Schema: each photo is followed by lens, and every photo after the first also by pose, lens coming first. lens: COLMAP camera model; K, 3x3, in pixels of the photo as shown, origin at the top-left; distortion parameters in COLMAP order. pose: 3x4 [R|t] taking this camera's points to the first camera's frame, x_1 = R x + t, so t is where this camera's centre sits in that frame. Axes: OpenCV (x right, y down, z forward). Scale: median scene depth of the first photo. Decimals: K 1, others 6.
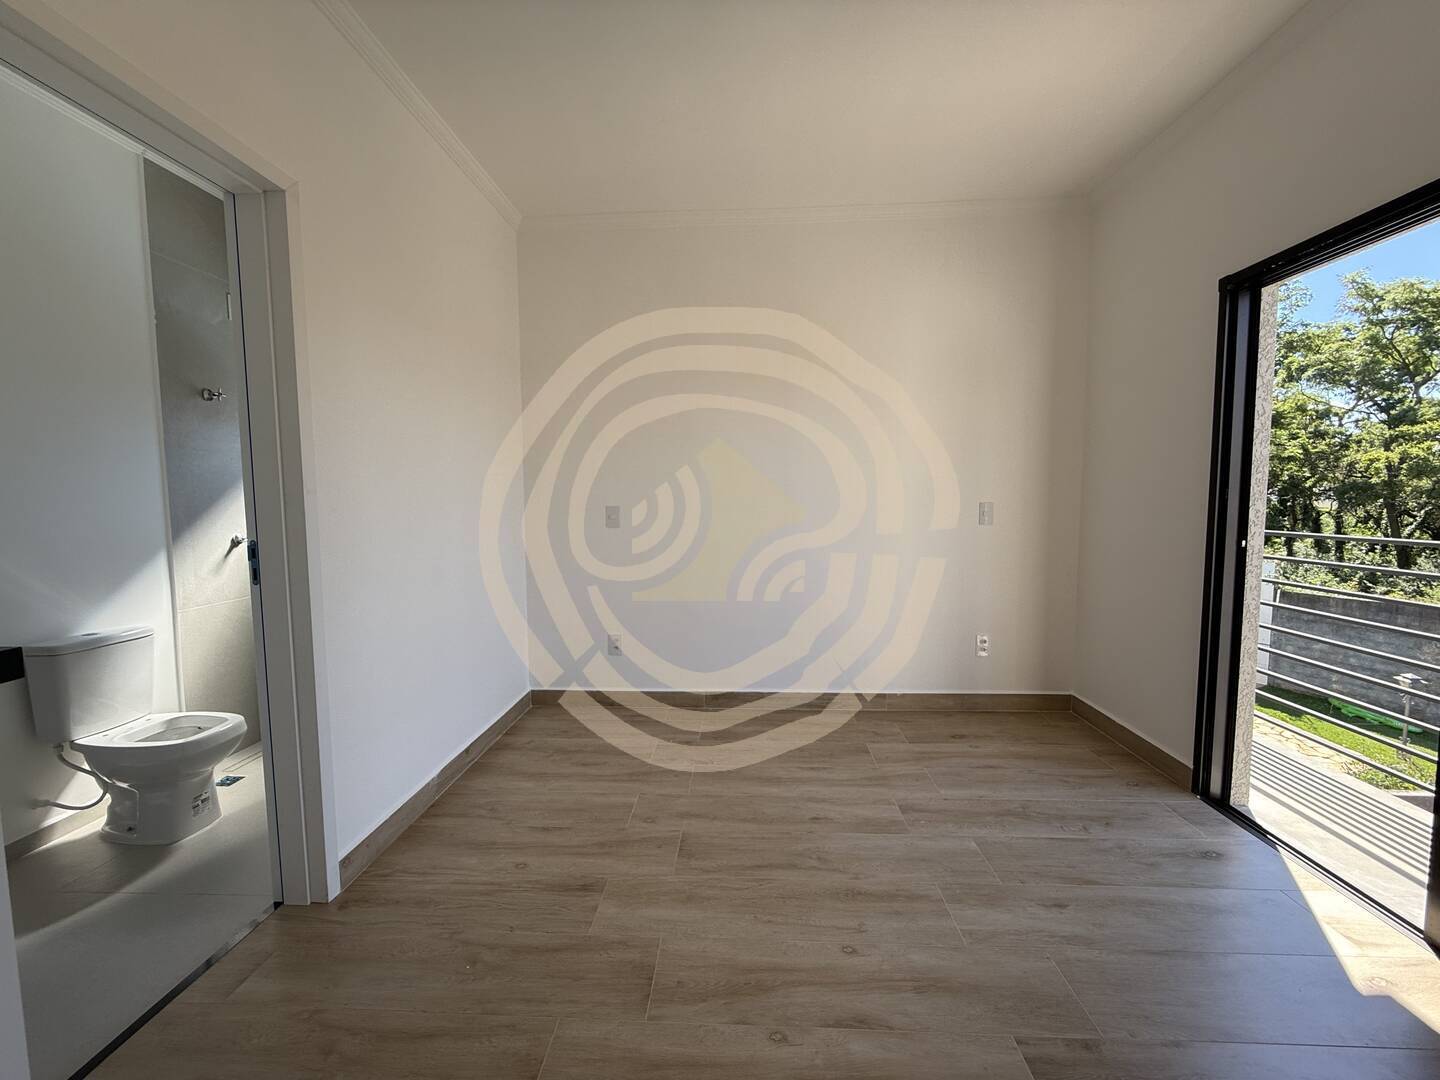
lens RADIAL K [[577.0, 0, 717.3], [0, 577.0, 543.6], [0, 0, 1]] dist [0.002447, -0.001158]
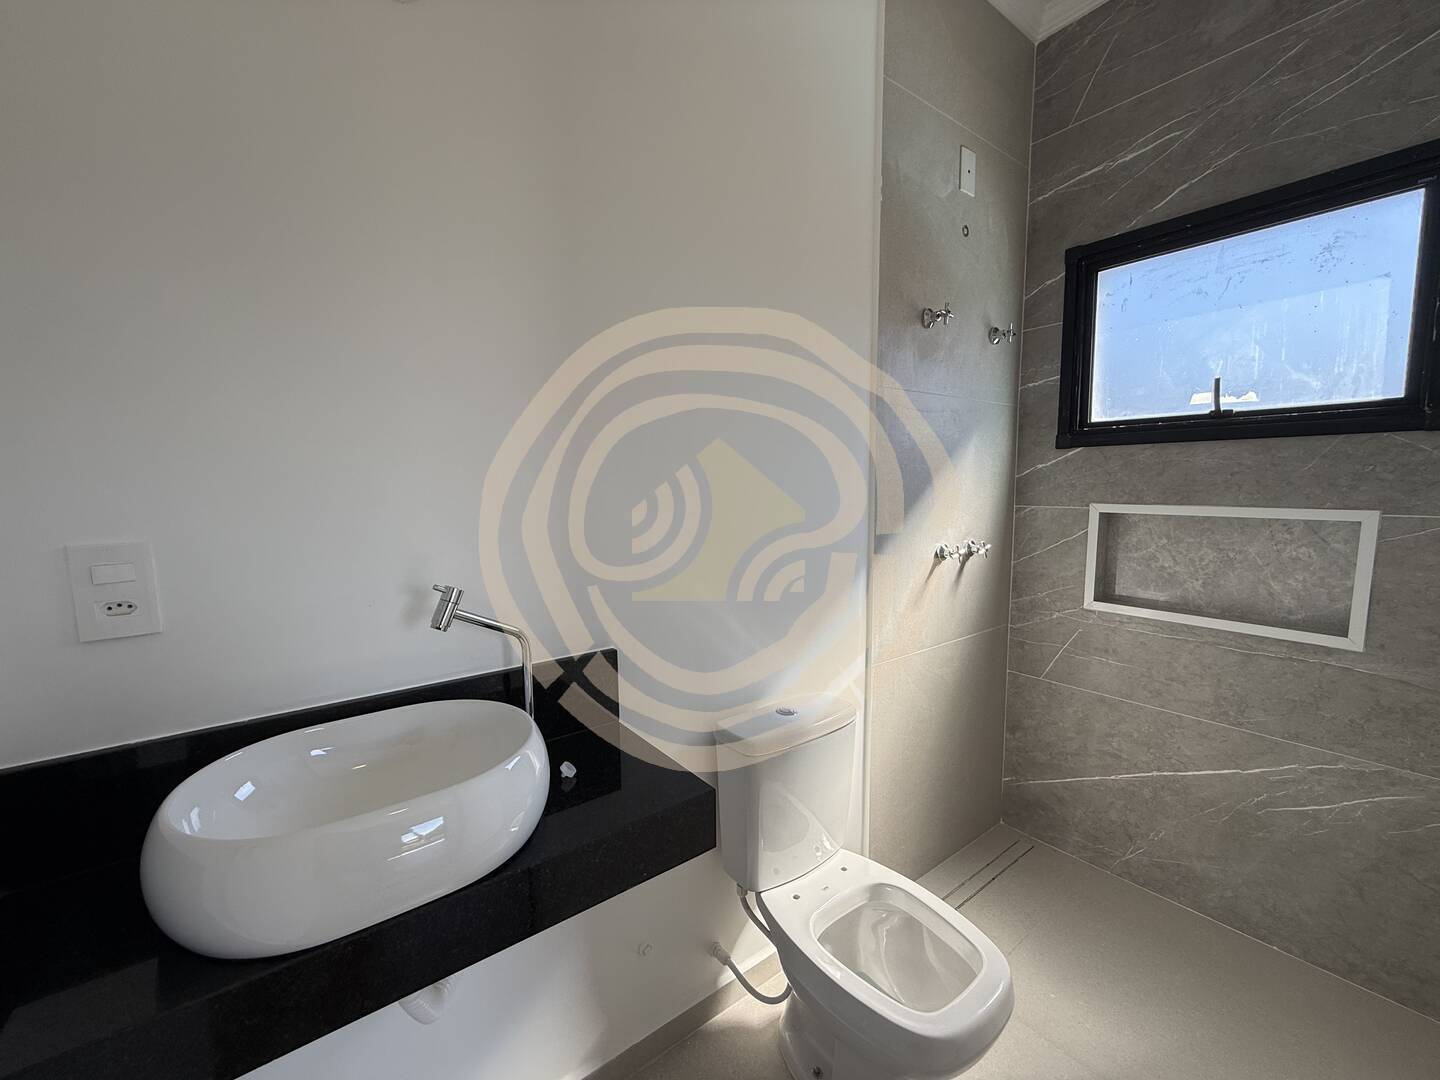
lens RADIAL K [[577.0, 0, 718.2], [0, 577.0, 536.9], [0, 0, 1]] dist [0.002447, -0.001158]
pose [[0.646294, 0.079800, -0.758904, -0.594523], [-0.054509, 0.996804, 0.058394, -0.053730], [0.761139, 0.003627, 0.648579, 0.476416]]
